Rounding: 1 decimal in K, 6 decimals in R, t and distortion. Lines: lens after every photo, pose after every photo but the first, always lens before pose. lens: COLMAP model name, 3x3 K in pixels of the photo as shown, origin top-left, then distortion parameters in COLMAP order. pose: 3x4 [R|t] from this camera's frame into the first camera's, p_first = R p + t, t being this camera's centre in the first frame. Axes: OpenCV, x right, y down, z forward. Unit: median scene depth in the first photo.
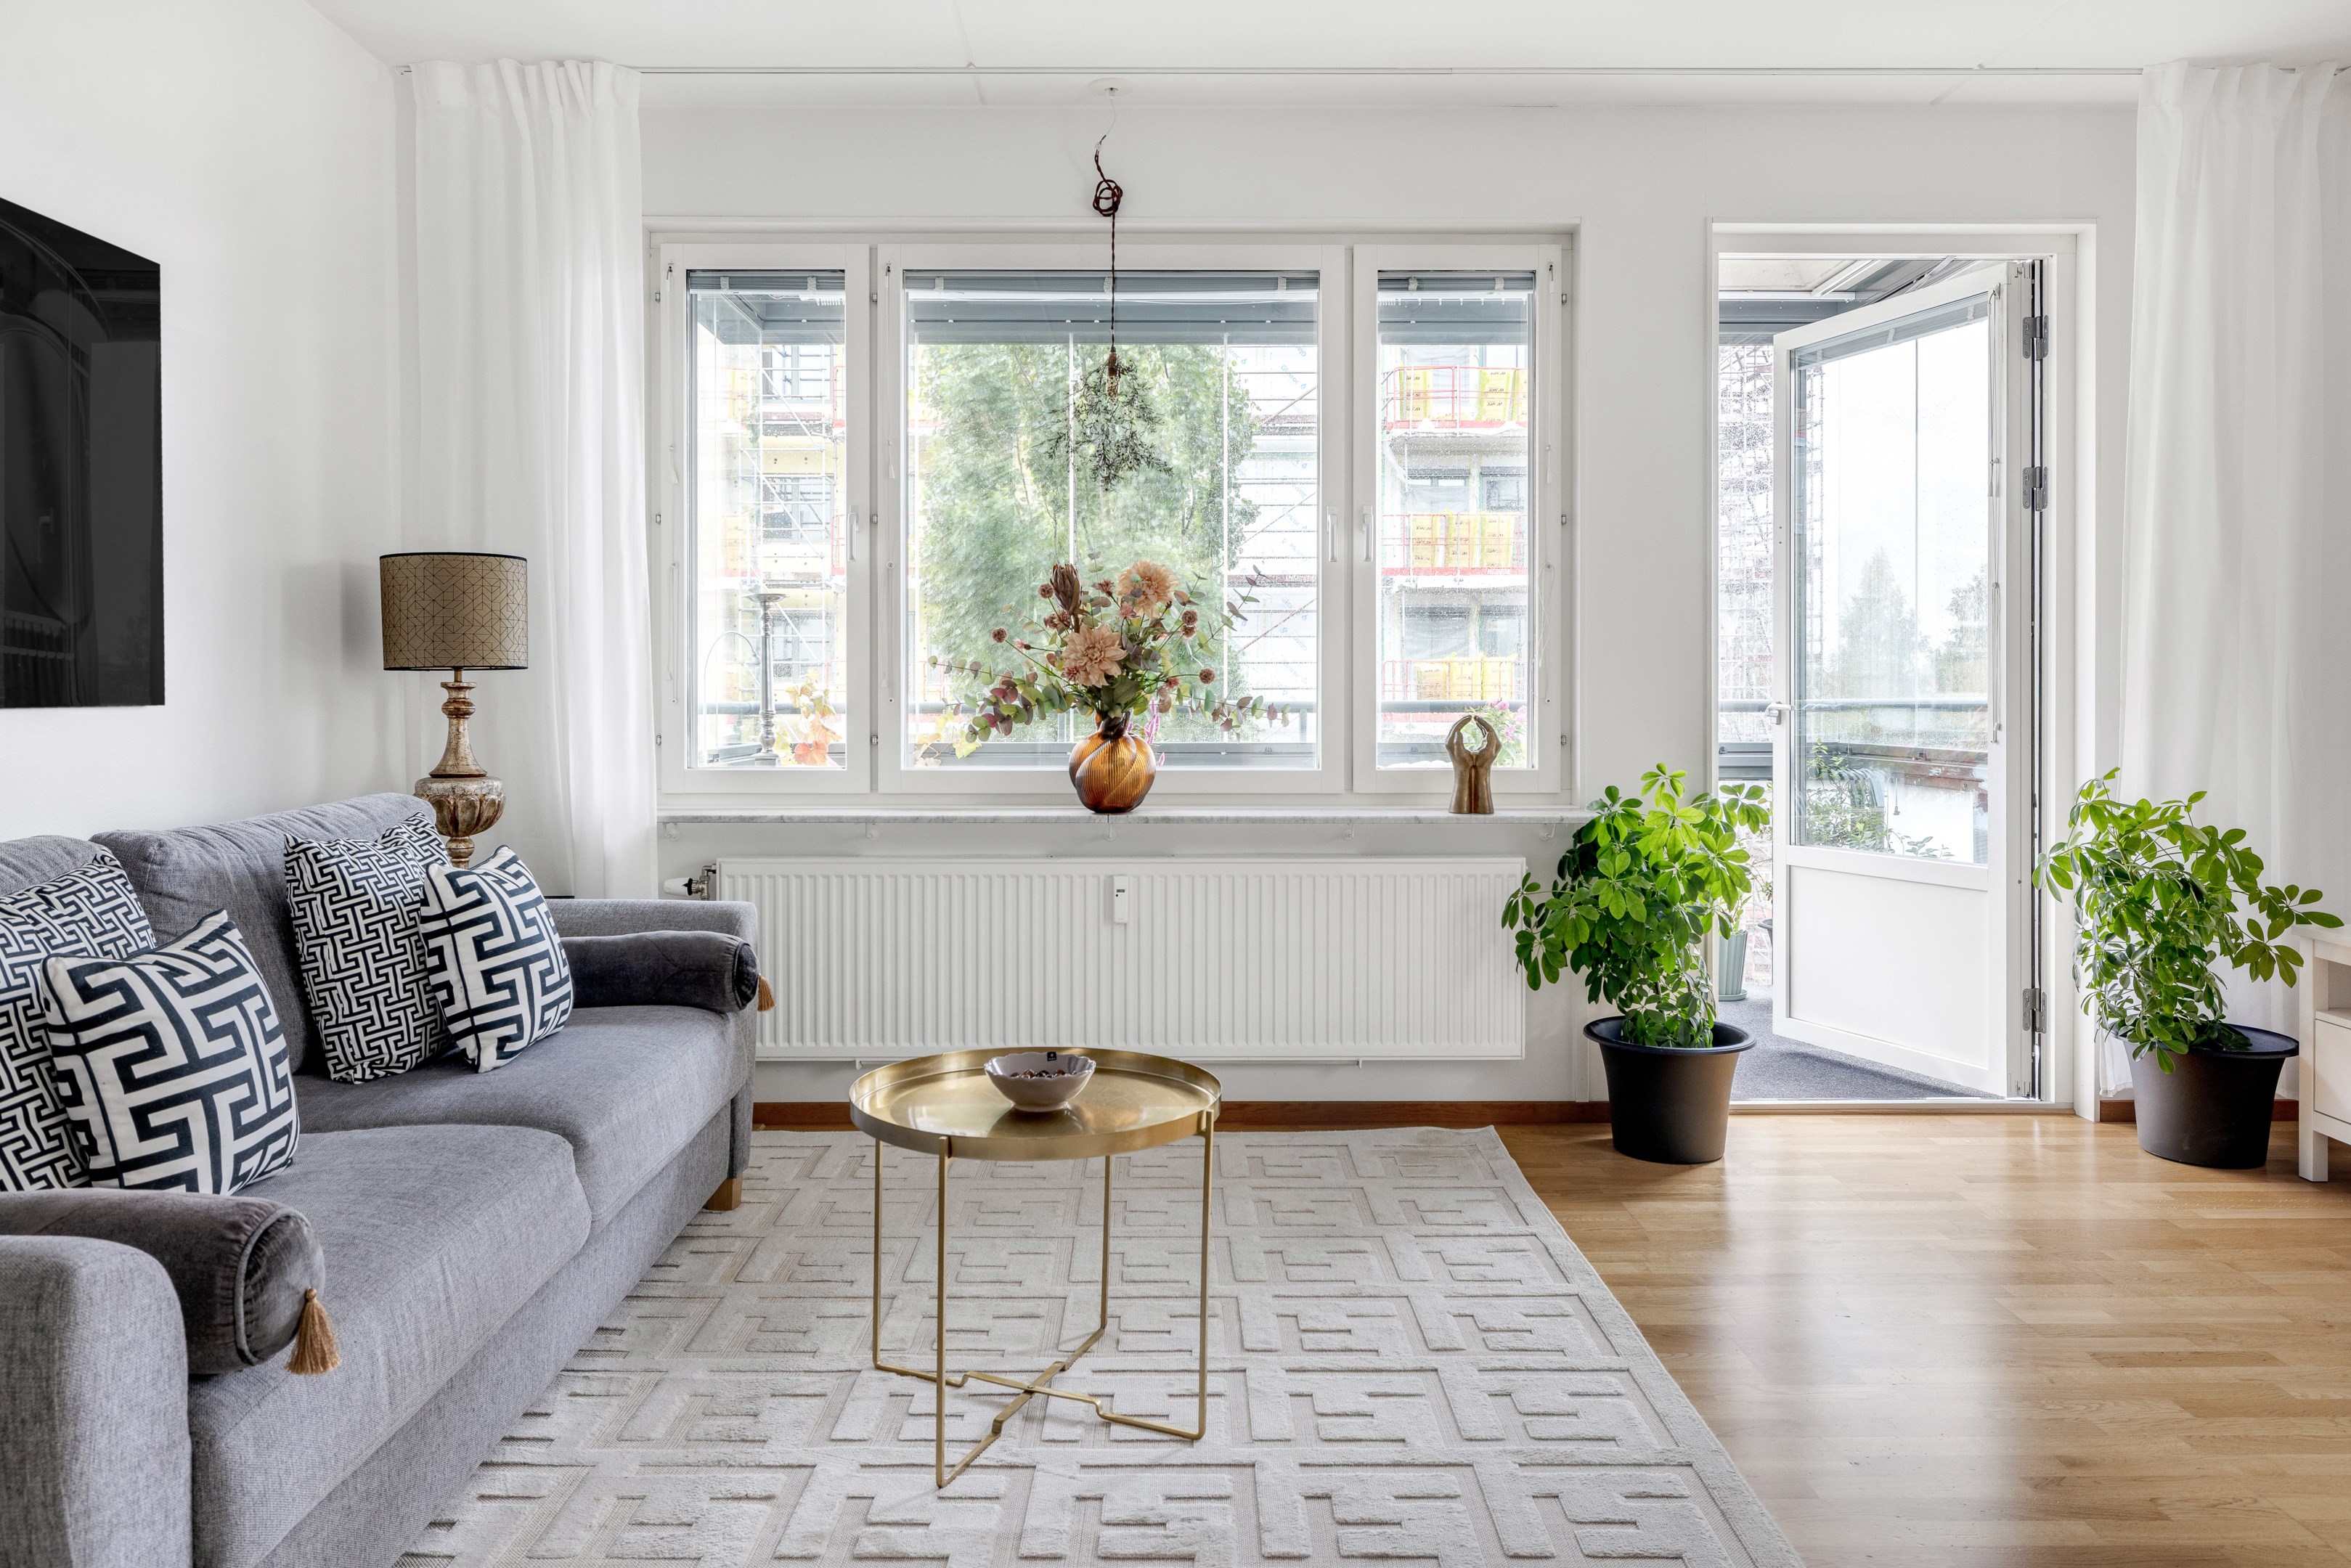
lens RADIAL K [[1578.4, 0, 1178.9], [0, 1578.4, 711.4], [0, 0, 1]] dist [-0.001263, -0.002935]
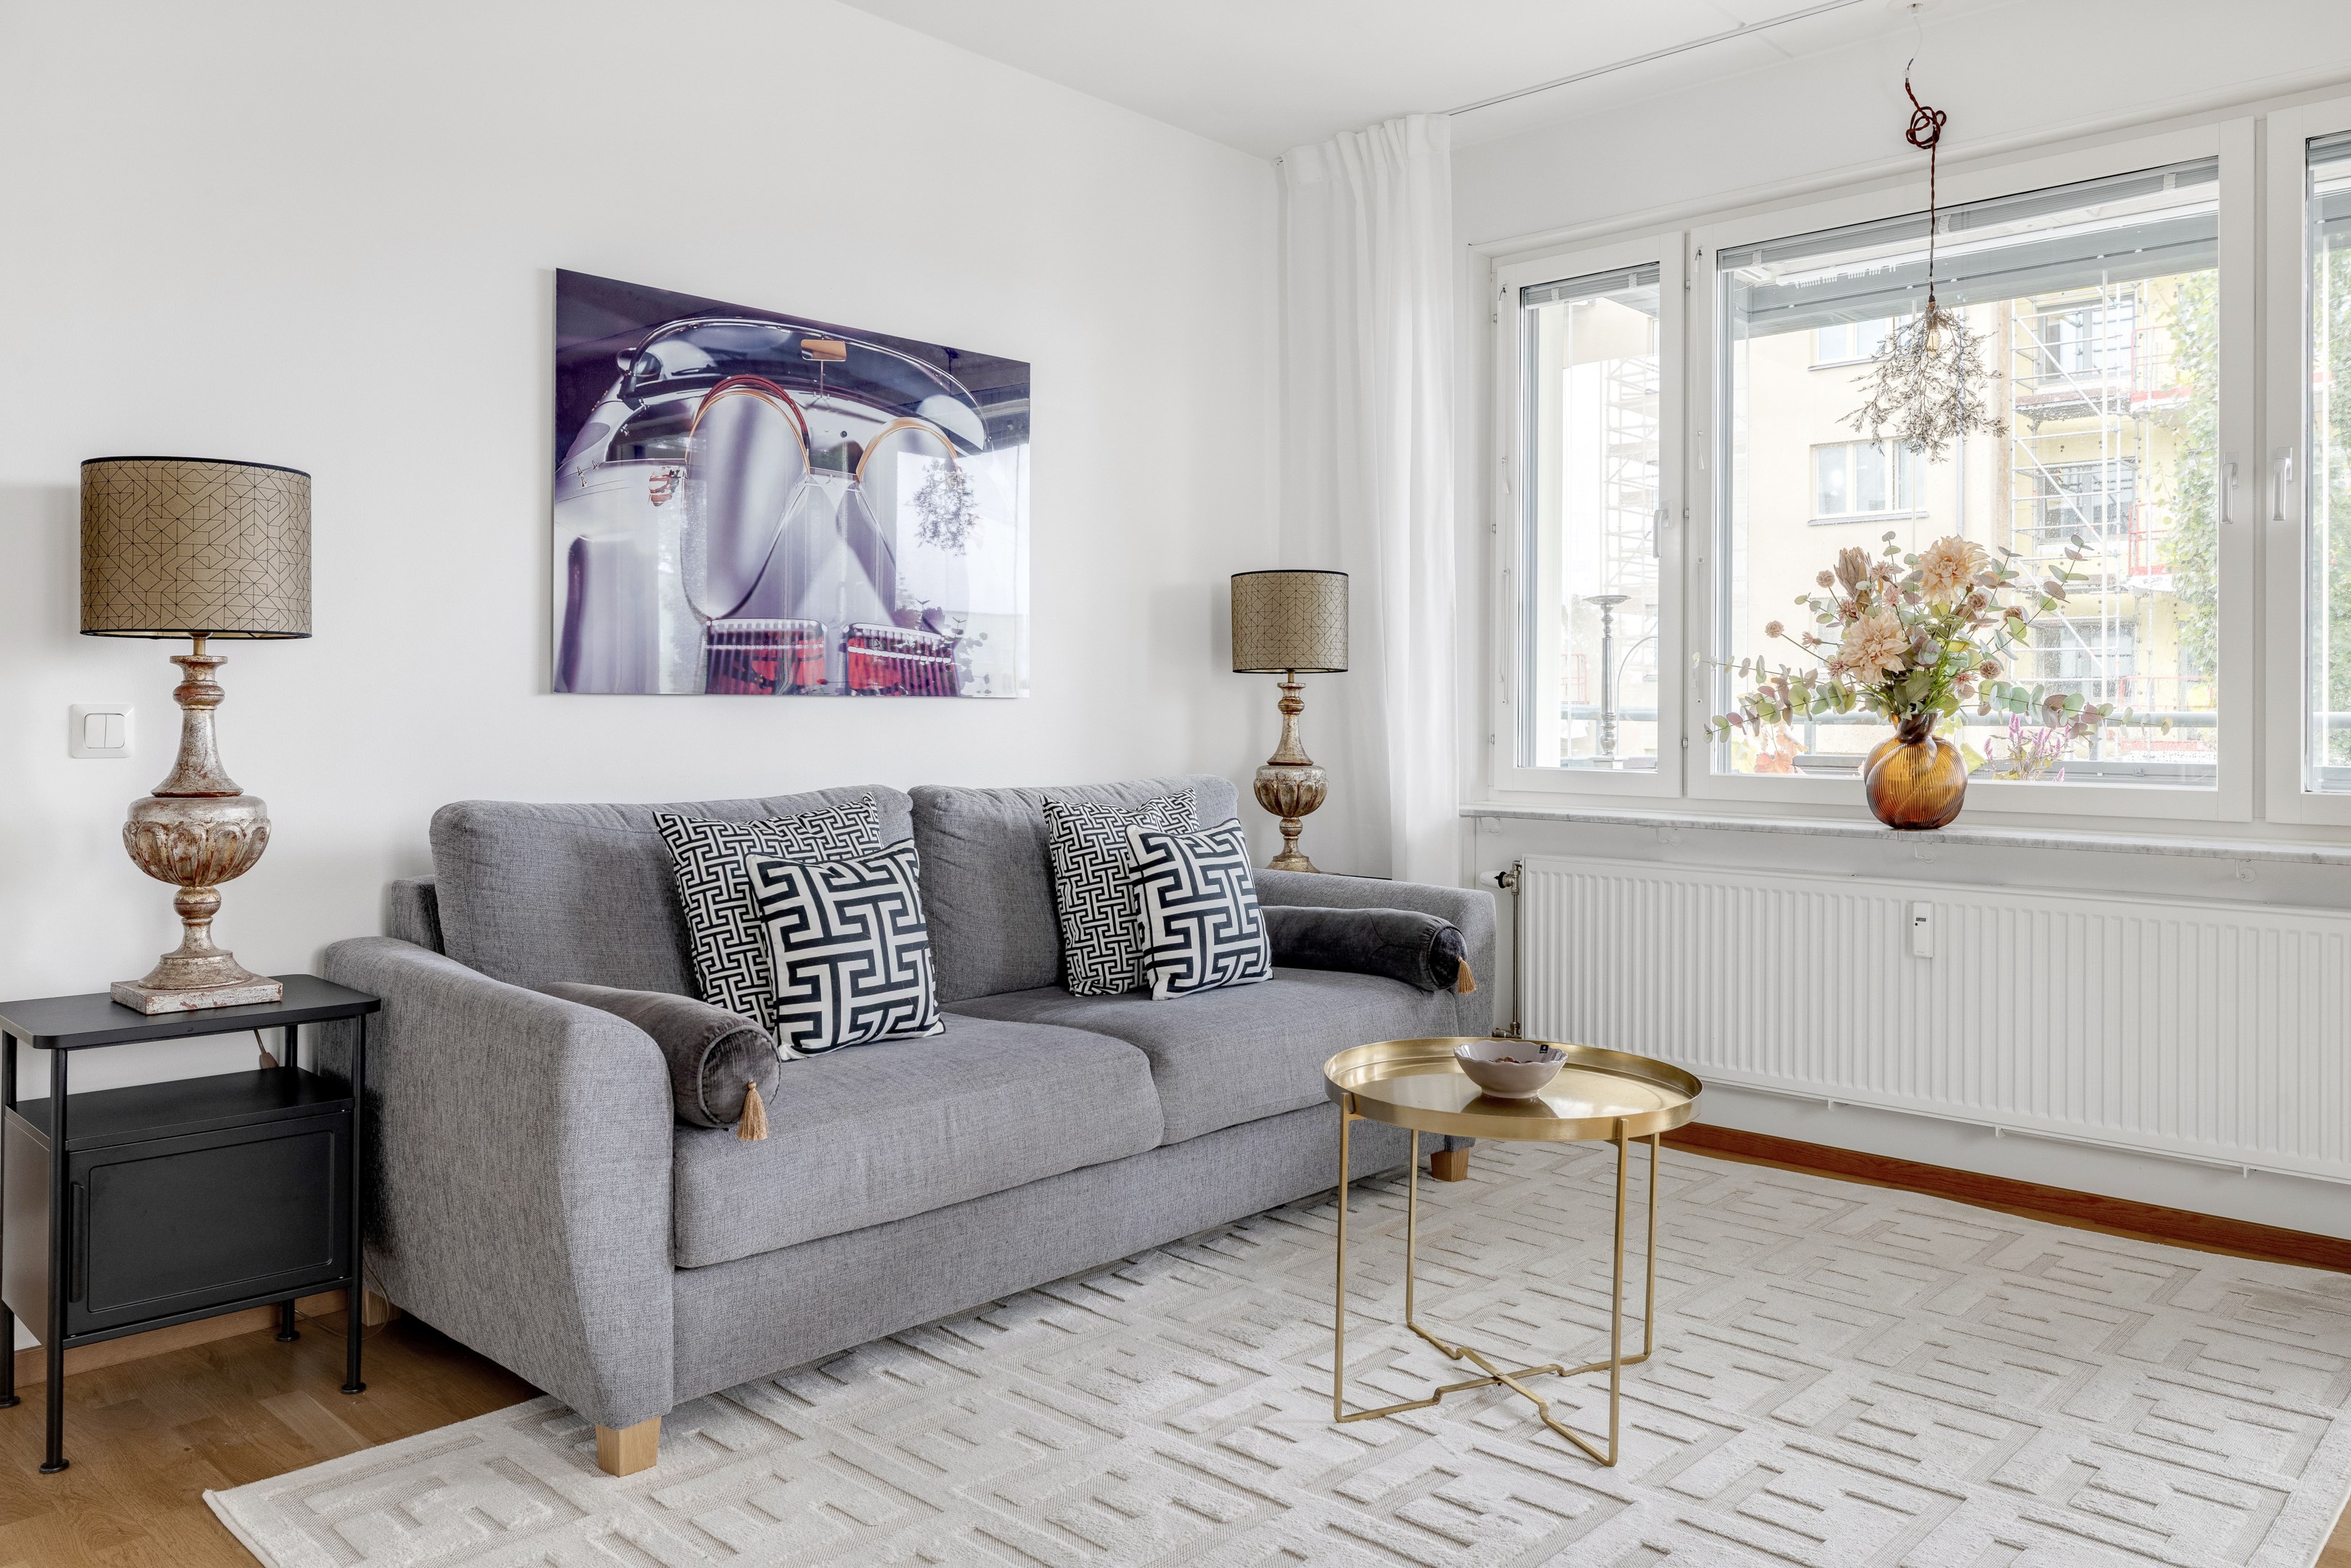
lens RADIAL K [[1651.0, 0, 1167.9], [0, 1651.0, 705.8], [0, 0, 1]] dist [-0.008864, 0.005310]
pose [[0.737686, 0.002259, -0.675141, 0.290852], [-0.013260, 0.999850, -0.011142, 0.012776], [0.675014, 0.017172, 0.737605, 0.051934]]
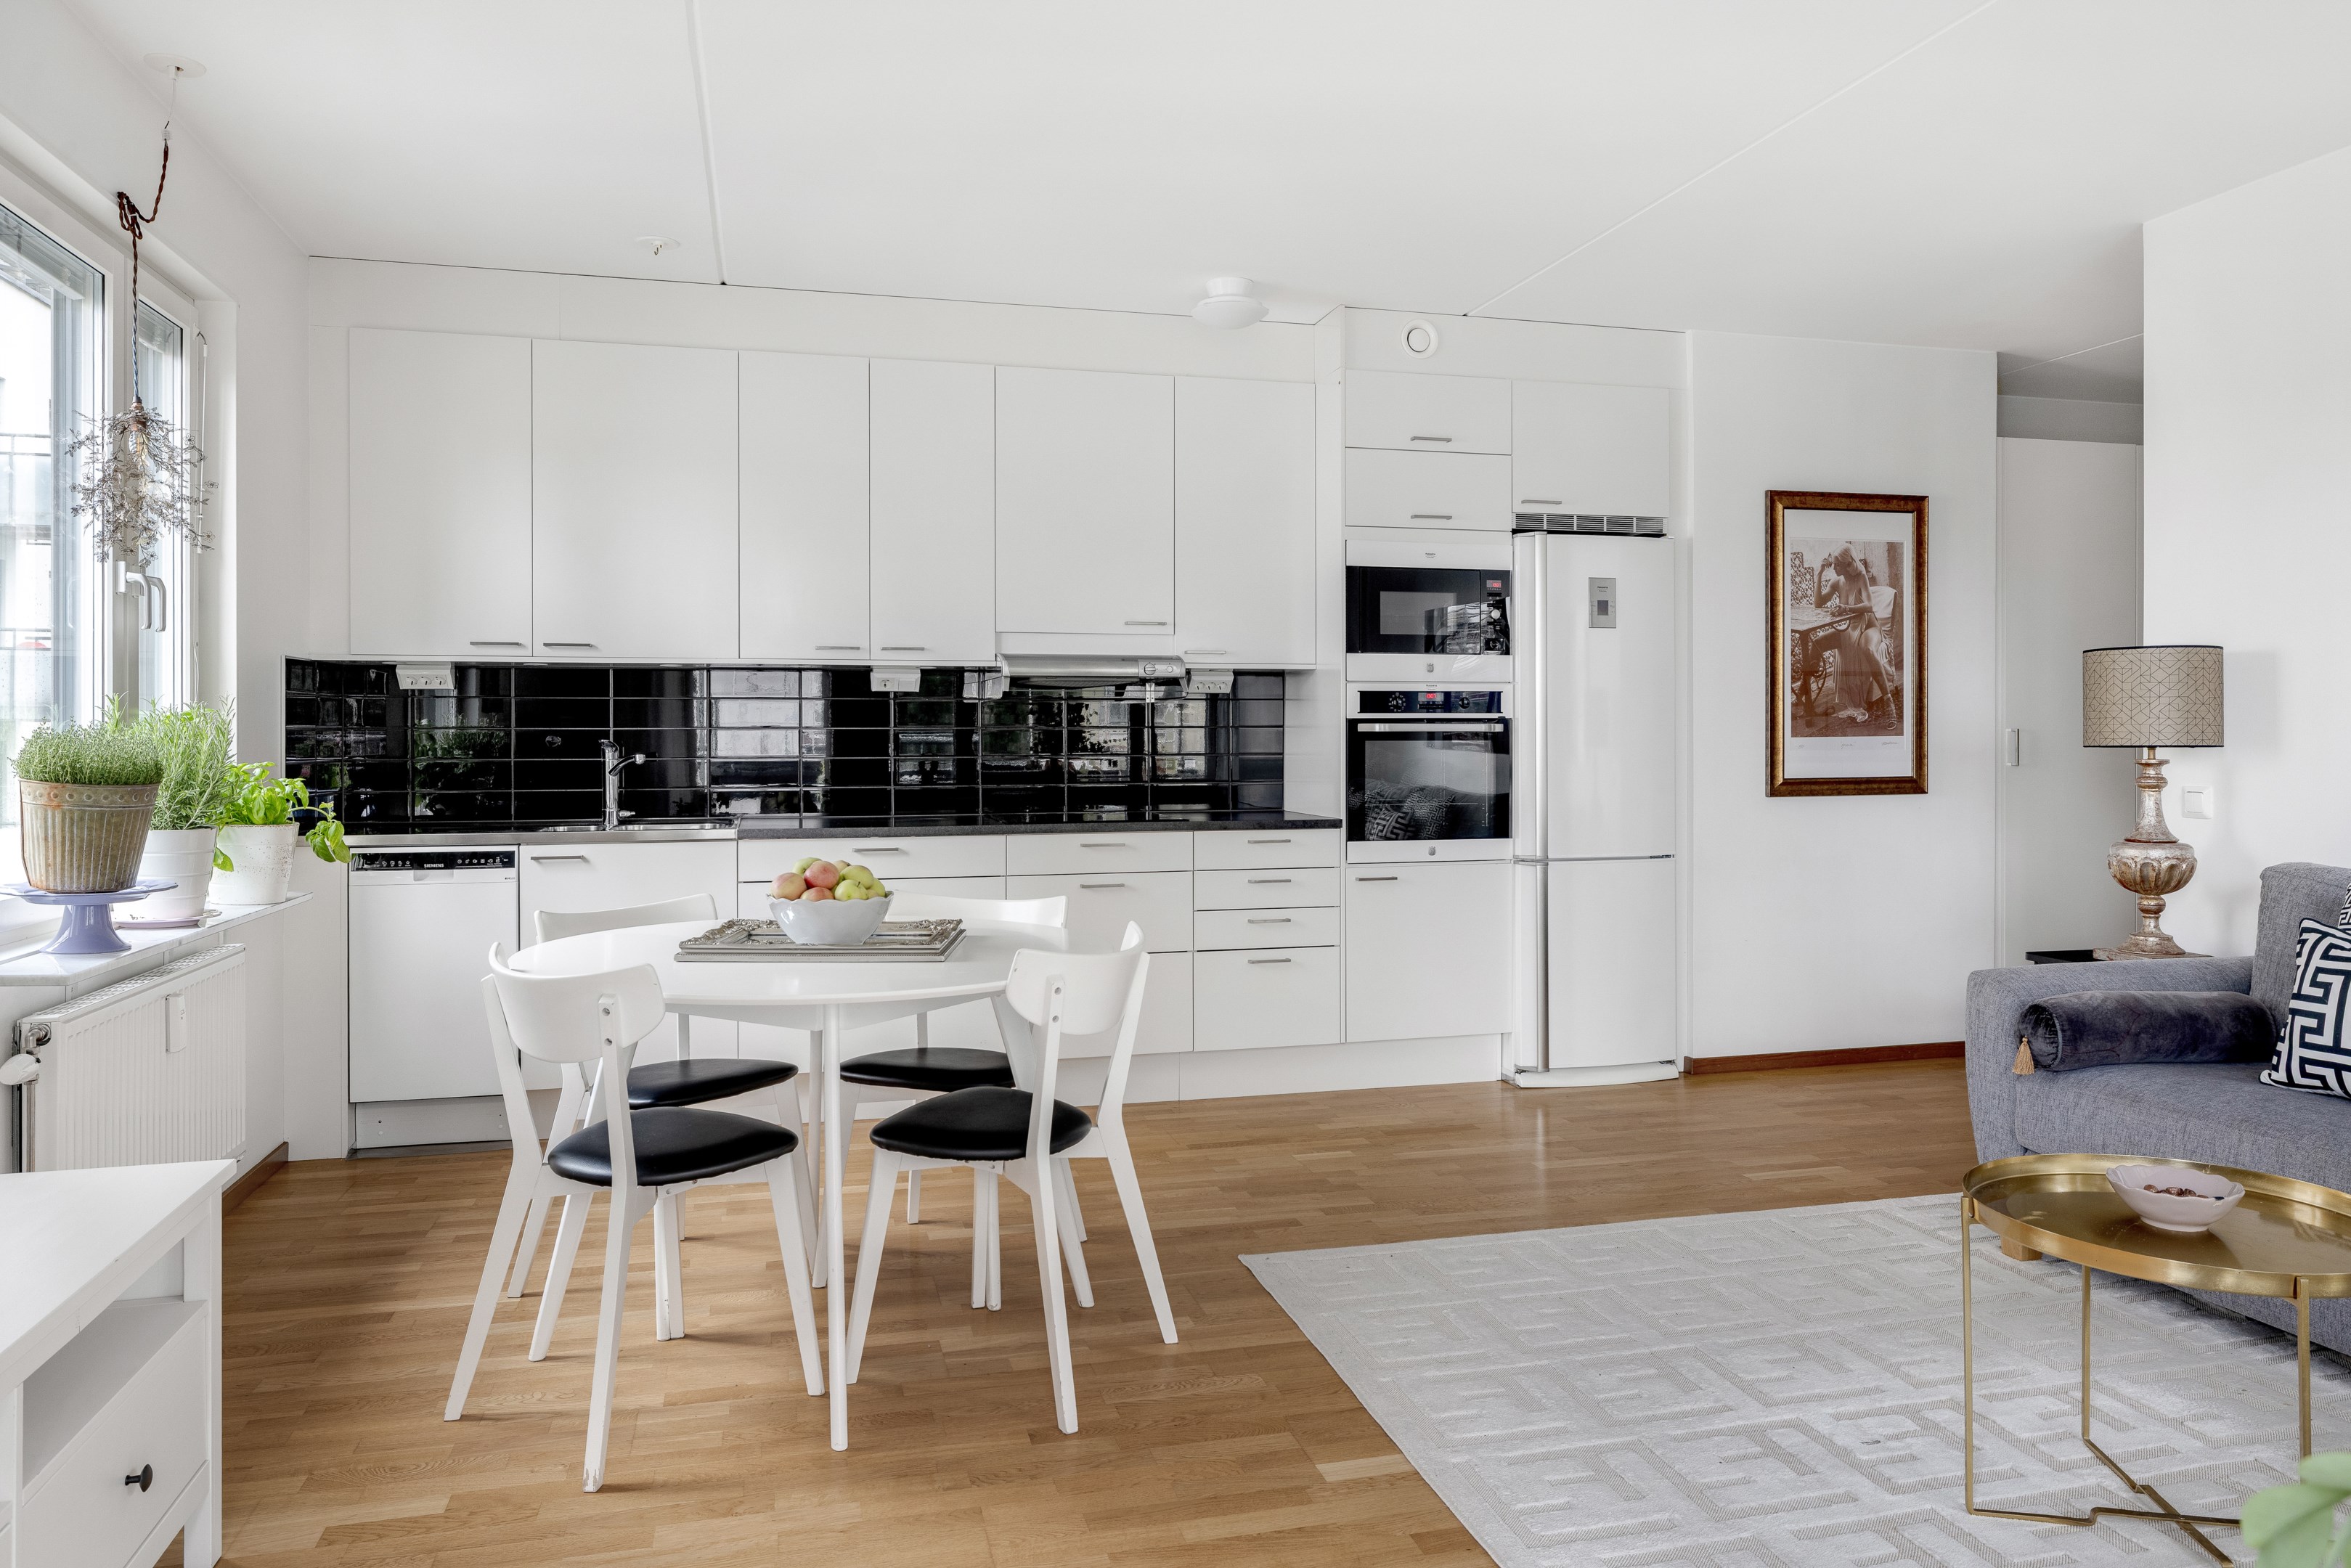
lens RADIAL K [[1578.4, 0, 1184.5], [0, 1578.4, 729.6], [0, 0, 1]] dist [-0.001263, -0.002935]
pose [[-0.962936, 0.001412, -0.269728, 0.475462], [0.000219, 0.999990, 0.004451, -0.033910], [0.269731, 0.004226, -0.962926, 1.121341]]
